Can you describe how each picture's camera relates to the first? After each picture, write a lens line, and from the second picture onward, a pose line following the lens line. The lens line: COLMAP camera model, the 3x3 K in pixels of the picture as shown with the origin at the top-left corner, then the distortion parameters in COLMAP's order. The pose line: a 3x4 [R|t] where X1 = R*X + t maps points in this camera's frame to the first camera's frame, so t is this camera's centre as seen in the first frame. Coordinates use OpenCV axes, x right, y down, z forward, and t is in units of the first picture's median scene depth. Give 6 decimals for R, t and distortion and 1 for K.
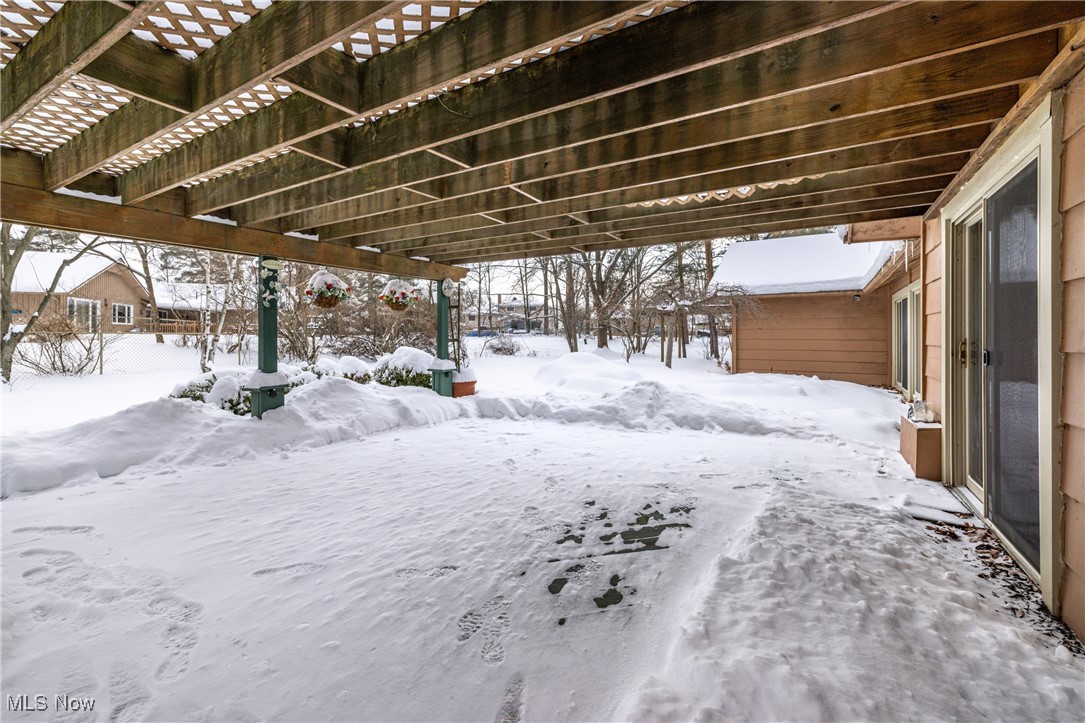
lens RADIAL K [[457.9, 0, 559.1], [0, 457.9, 332.5], [0, 0, 1]] dist [0.008922, 0.001689]
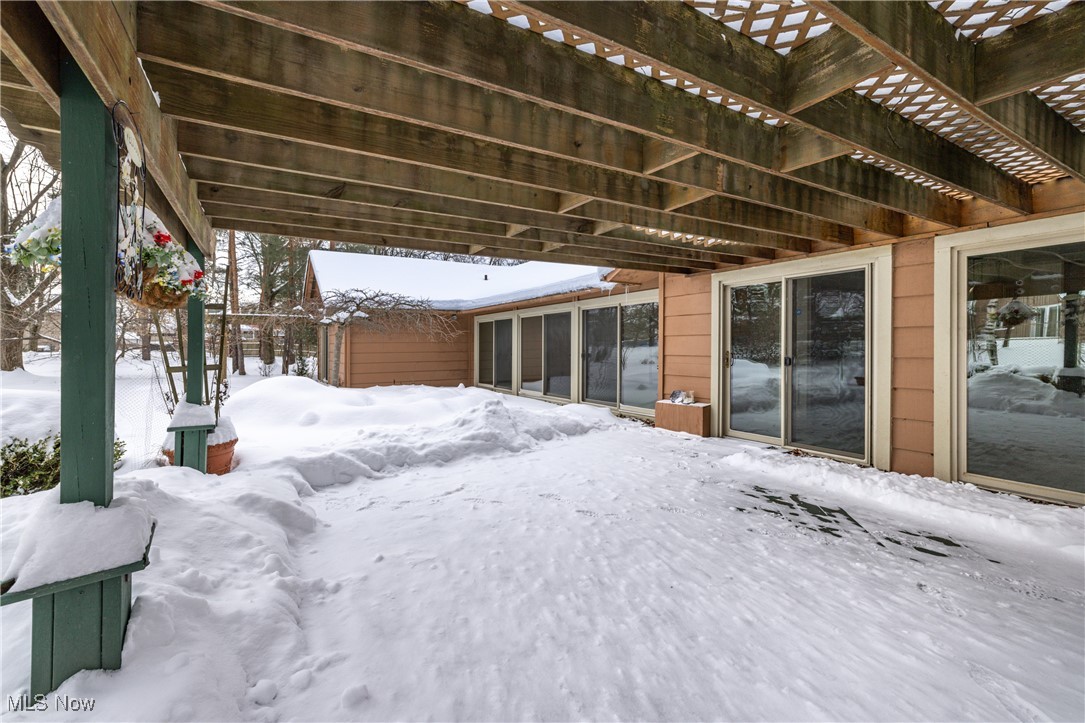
lens RADIAL K [[457.9, 0, 524.2], [0, 457.9, 336.8], [0, 0, 1]] dist [0.008922, 0.001689]
pose [[0.483586, 0.009787, 0.875242, -1.321436], [0.003314, 0.999910, -0.013012, -0.024810], [-0.875290, 0.009193, 0.483510, 1.073013]]
